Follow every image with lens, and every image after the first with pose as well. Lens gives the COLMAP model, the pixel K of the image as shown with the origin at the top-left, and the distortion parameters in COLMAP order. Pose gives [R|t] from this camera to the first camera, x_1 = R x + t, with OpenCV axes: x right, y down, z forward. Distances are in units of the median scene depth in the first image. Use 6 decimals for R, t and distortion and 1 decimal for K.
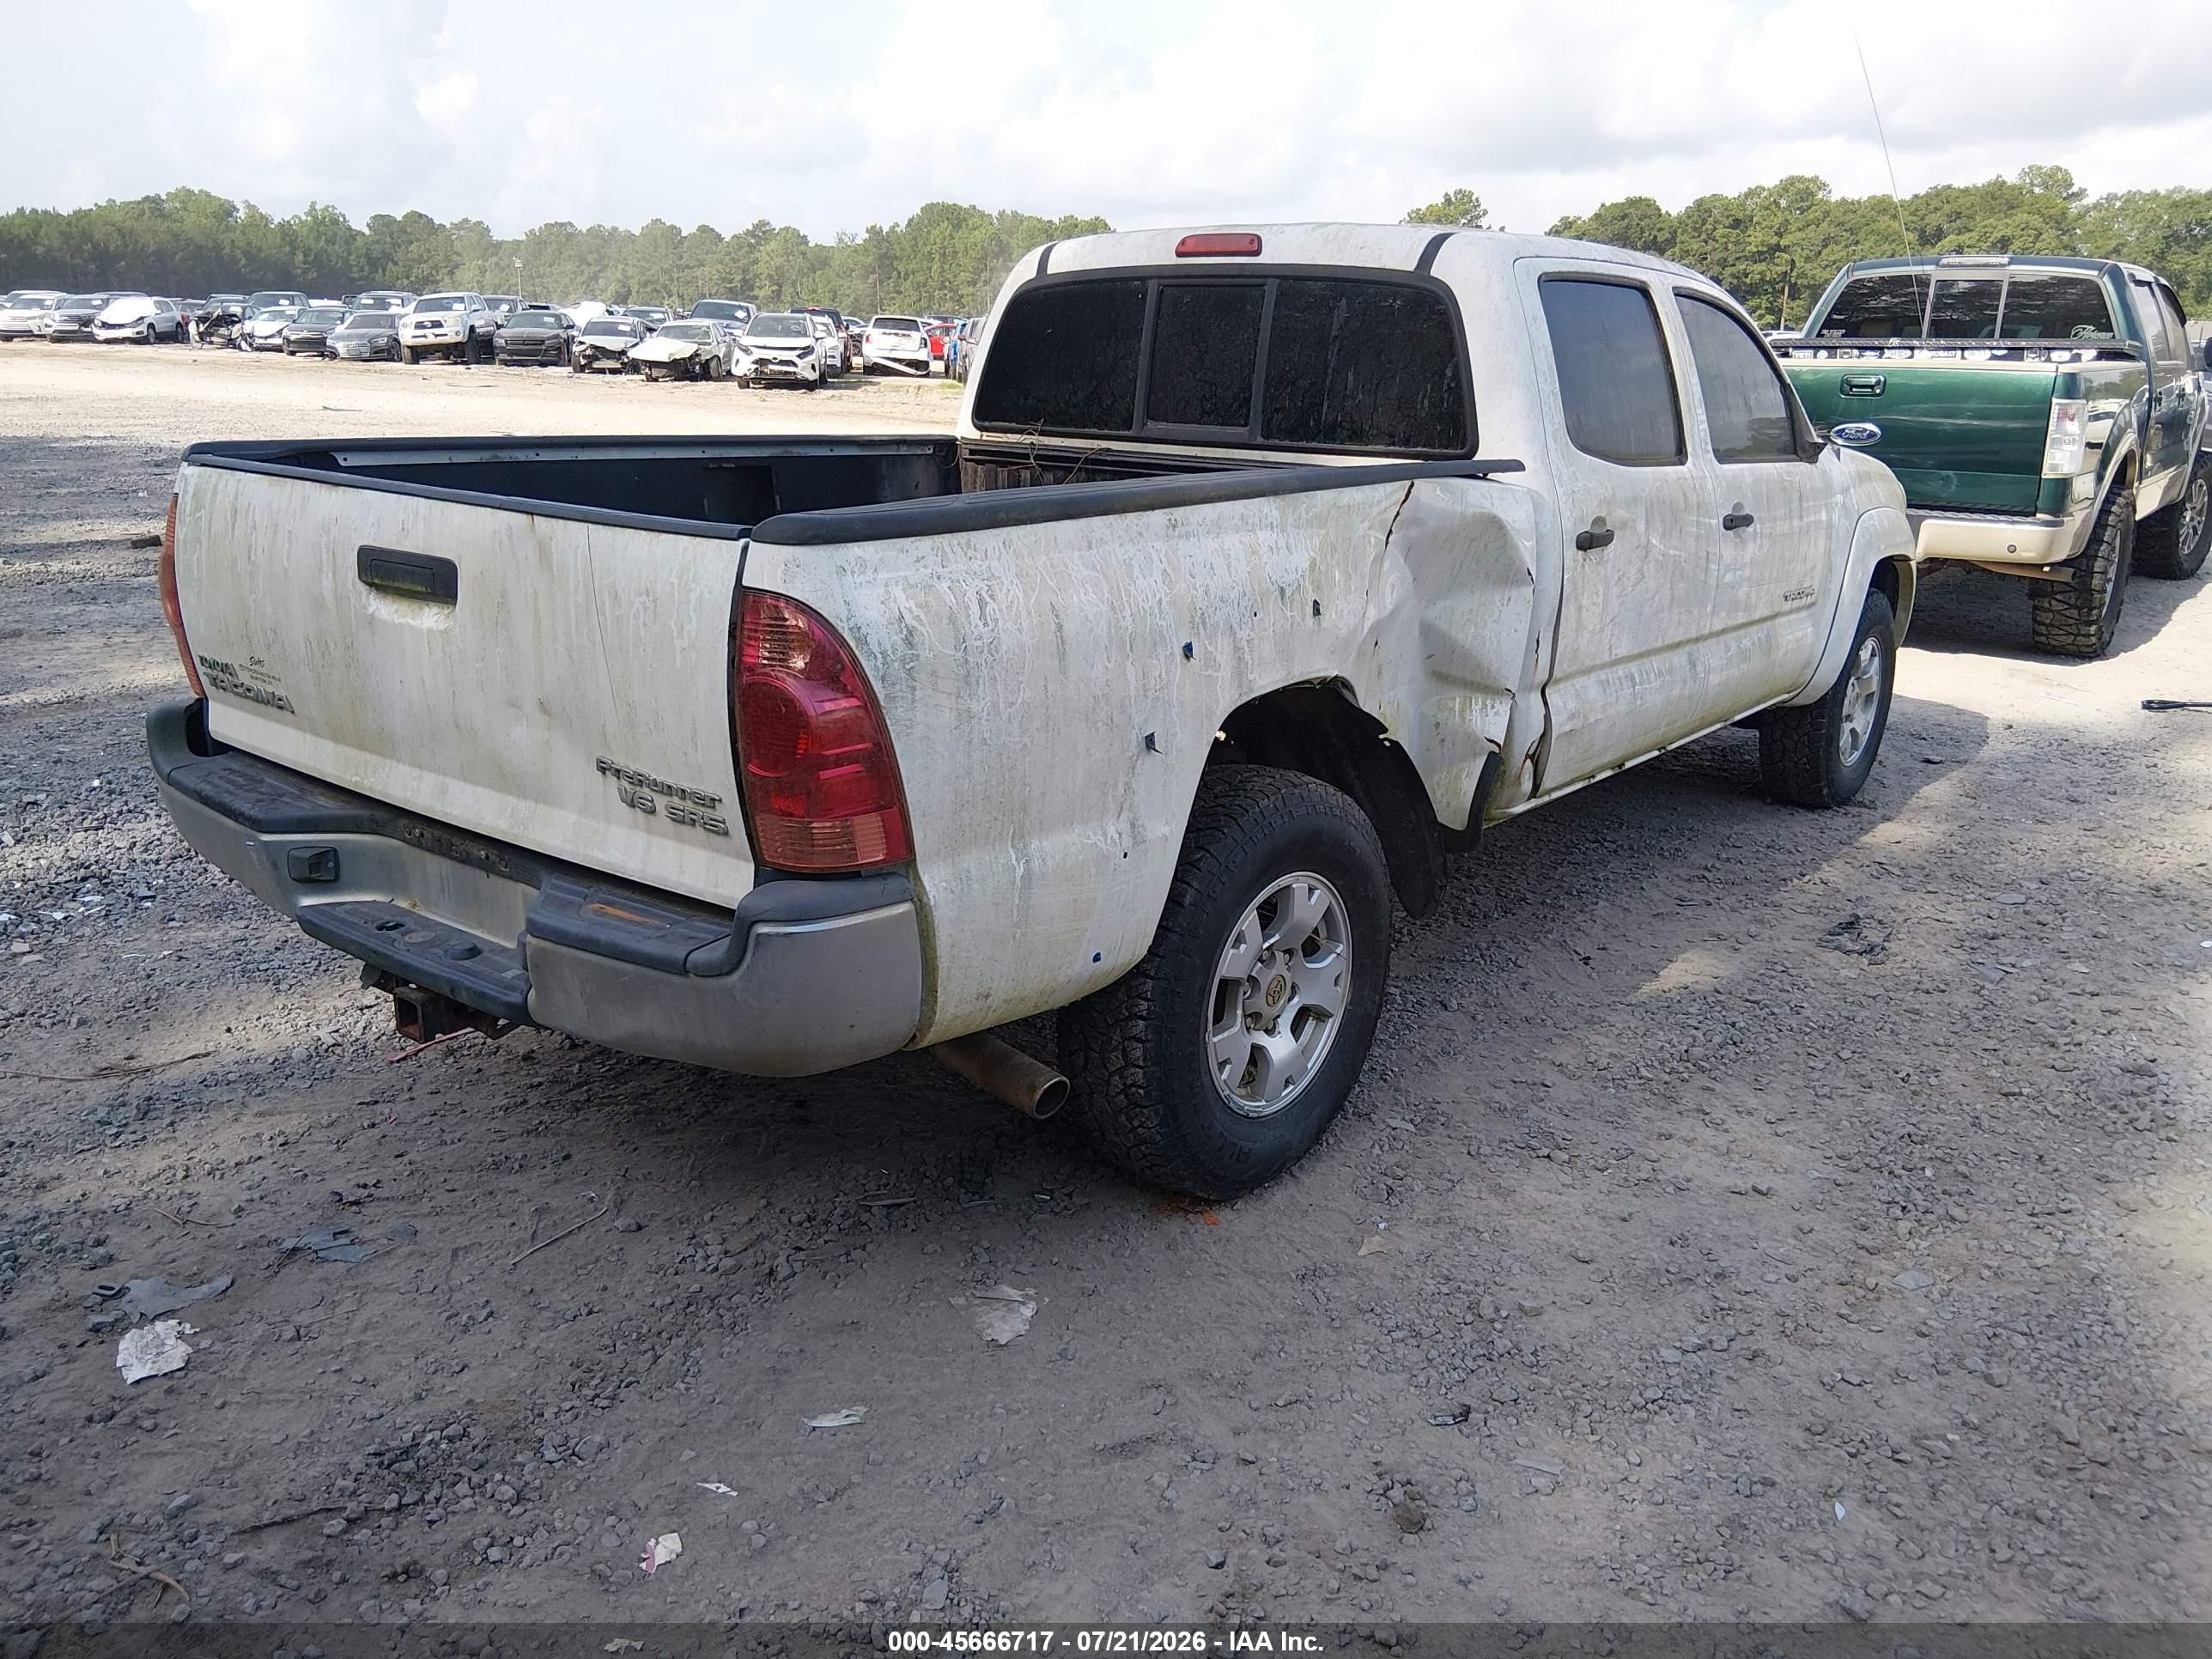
lens RADIAL K [[1682.6, 0, 1100.9], [0, 1682.6, 857.9], [0, 0, 1]] dist [0.069622, -0.119432]
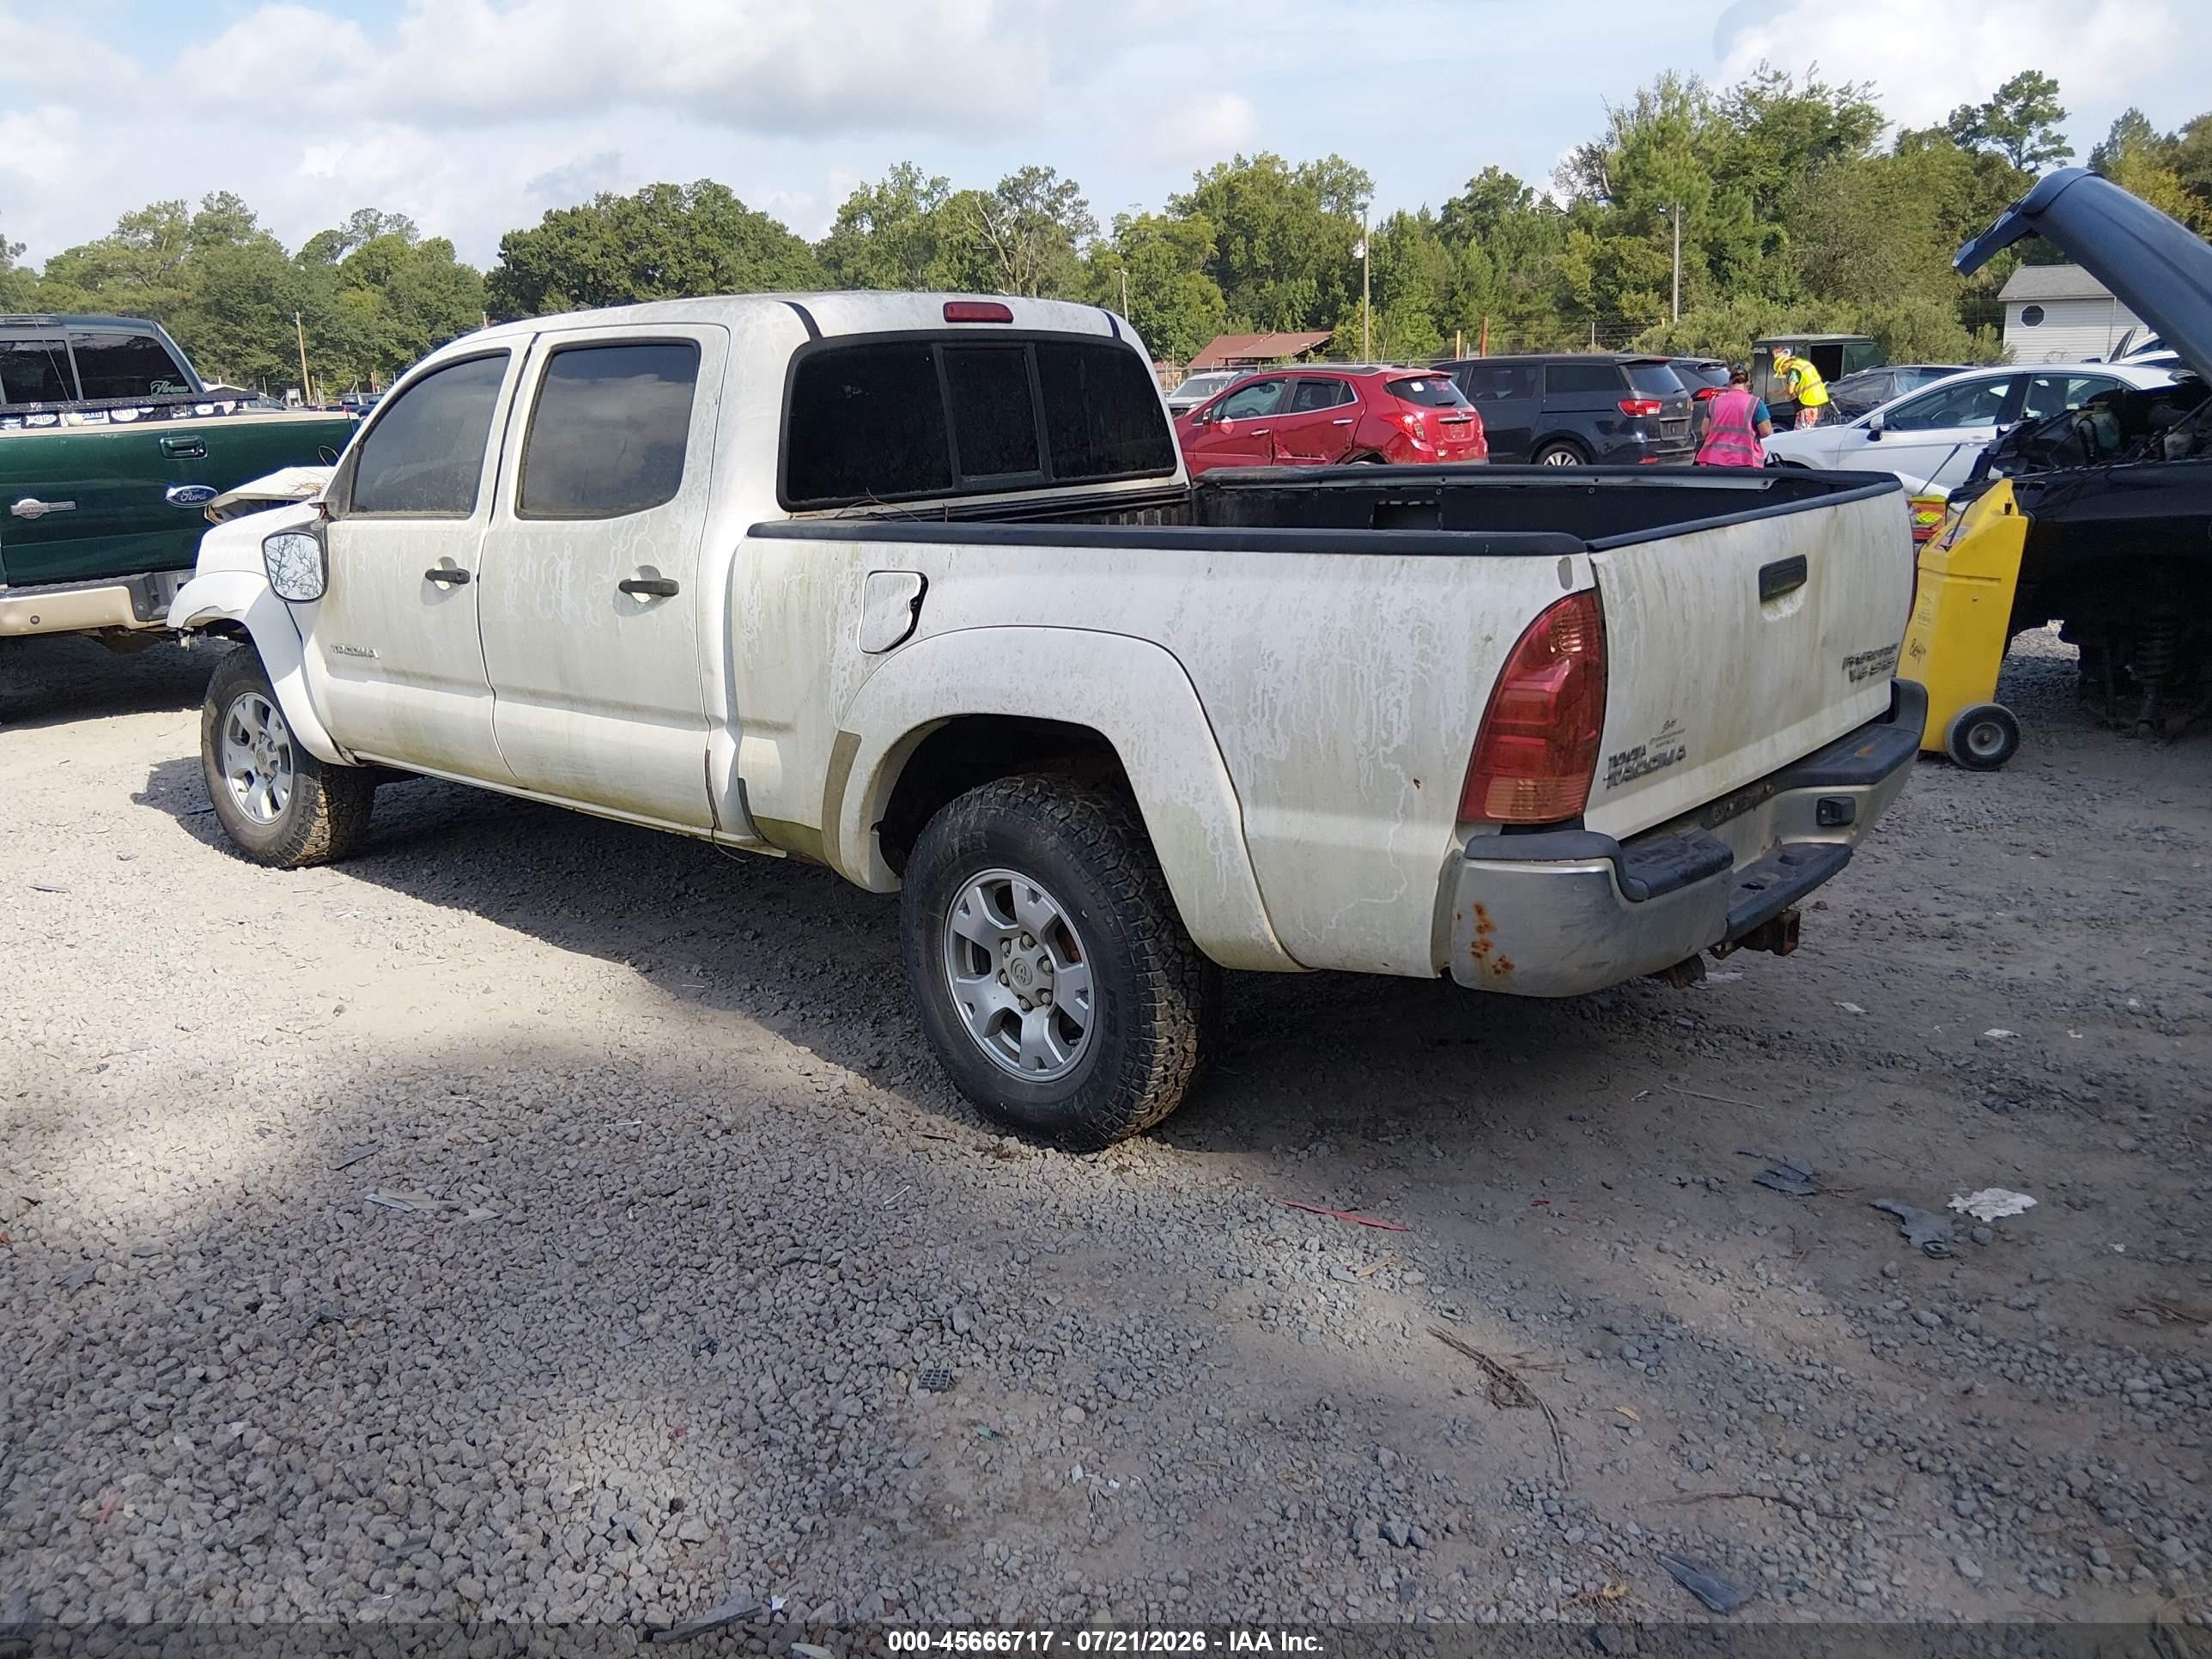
lens RADIAL K [[1682.6, 0, 1122.7], [0, 1682.6, 830.4], [0, 0, 1]] dist [0.069622, -0.119432]
pose [[0.046632, -0.280668, 0.958671, -1.177976], [0.322506, 0.912551, 0.251478, -0.327811], [-0.945418, 0.297450, 0.133071, 0.941553]]
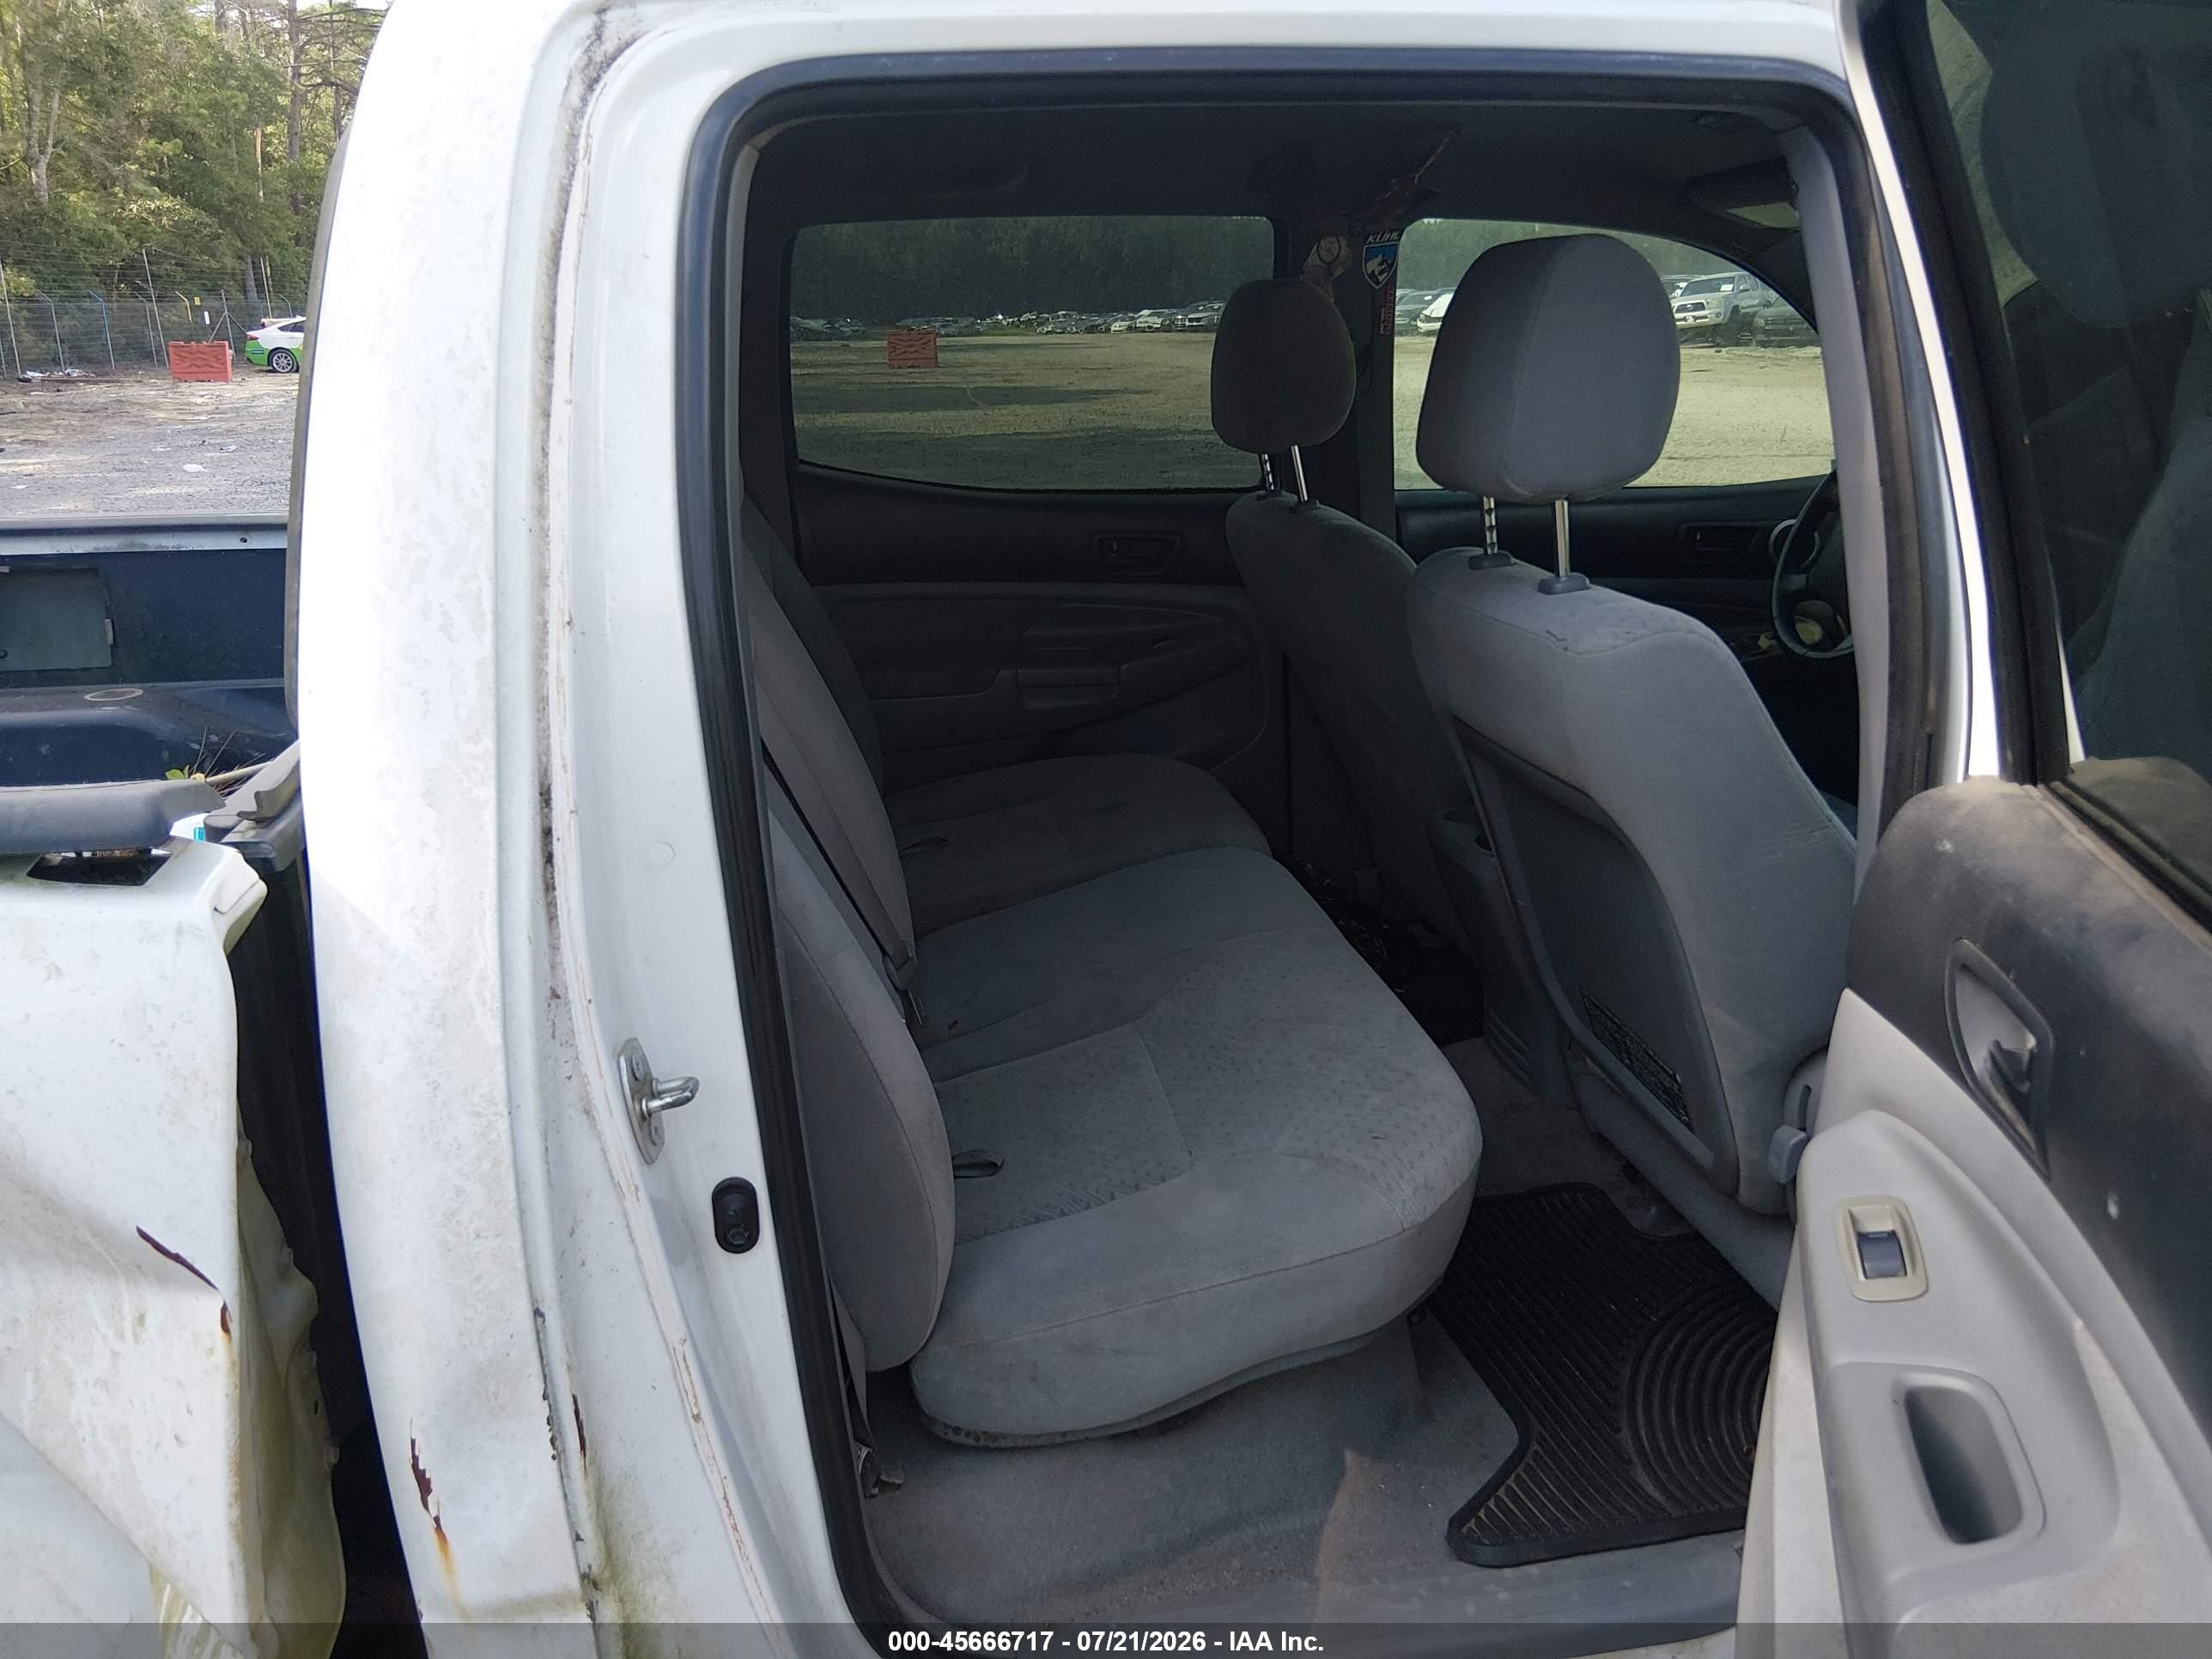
lens RADIAL K [[1682.6, 0, 1116.9], [0, 1682.6, 850.6], [0, 0, 1]] dist [0.069622, -0.119432]
pose [[0.745143, 0.167864, -0.645433, 0.496455], [-0.163482, 0.984252, 0.067246, -0.259715], [0.646556, 0.055409, 0.760851, 0.879153]]
